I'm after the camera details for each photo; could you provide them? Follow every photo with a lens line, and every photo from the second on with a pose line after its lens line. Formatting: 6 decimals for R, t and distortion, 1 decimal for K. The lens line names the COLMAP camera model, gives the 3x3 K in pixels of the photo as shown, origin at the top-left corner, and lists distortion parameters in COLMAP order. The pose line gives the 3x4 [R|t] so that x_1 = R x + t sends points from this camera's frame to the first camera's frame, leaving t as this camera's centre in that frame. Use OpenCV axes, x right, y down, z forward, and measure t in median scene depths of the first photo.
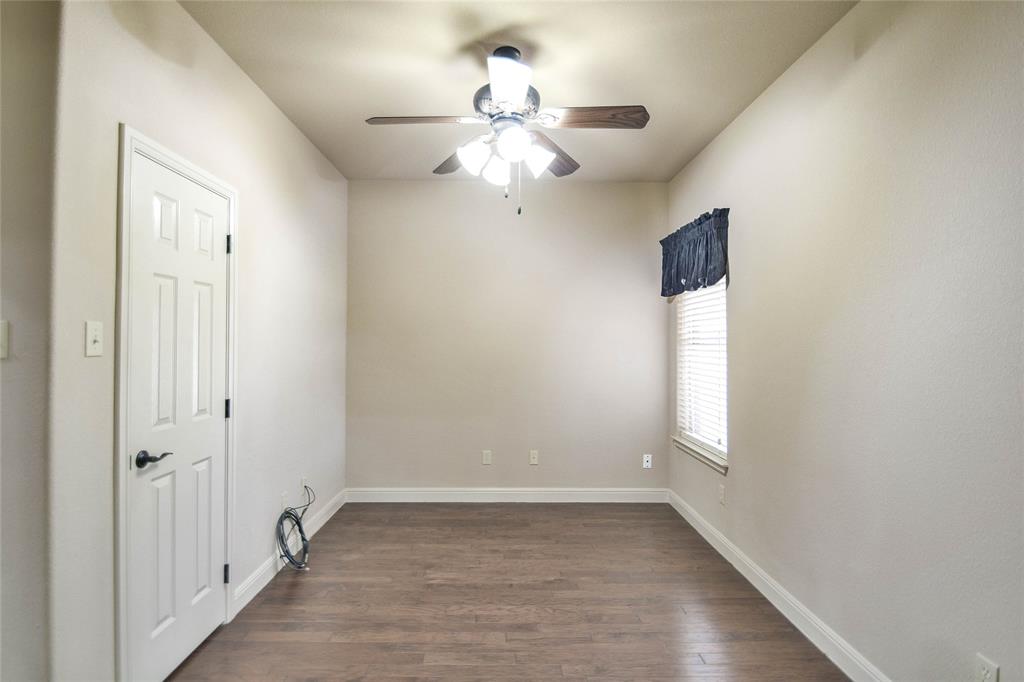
lens RADIAL K [[498.0, 0, 501.4], [0, 498.0, 340.2], [0, 0, 1]] dist [-0.001566, -0.011905]
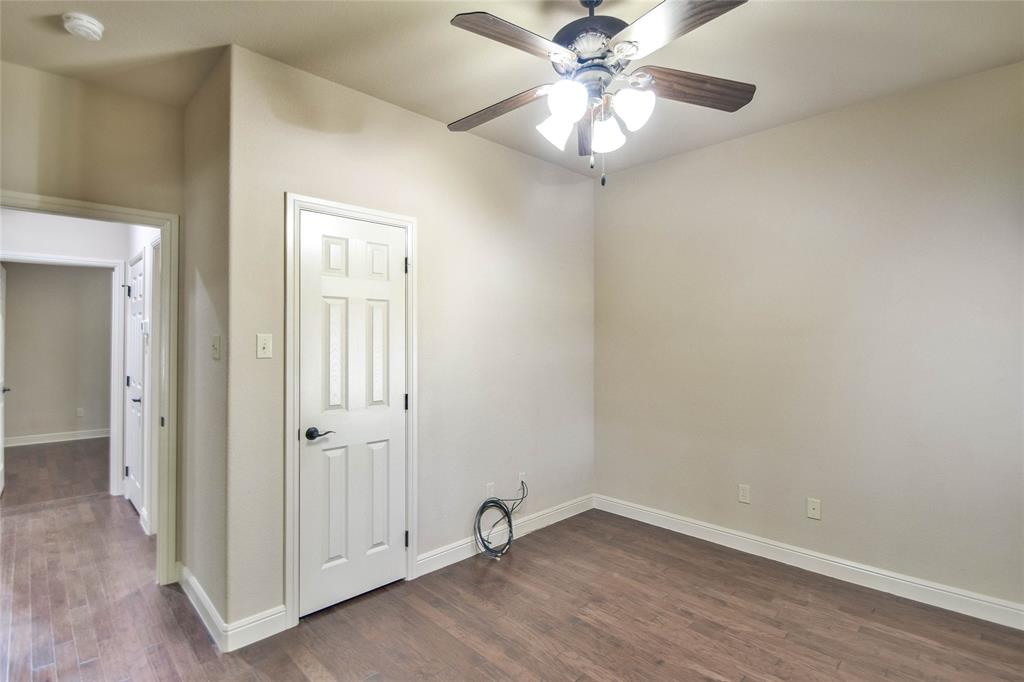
lens RADIAL K [[498.0, 0, 504.2], [0, 498.0, 338.8], [0, 0, 1]] dist [-0.001566, -0.011905]
pose [[0.682980, -0.004838, -0.730421, 0.395445], [0.006134, 0.999981, -0.000889, -0.010227], [0.730411, -0.003873, 0.682997, 0.280959]]
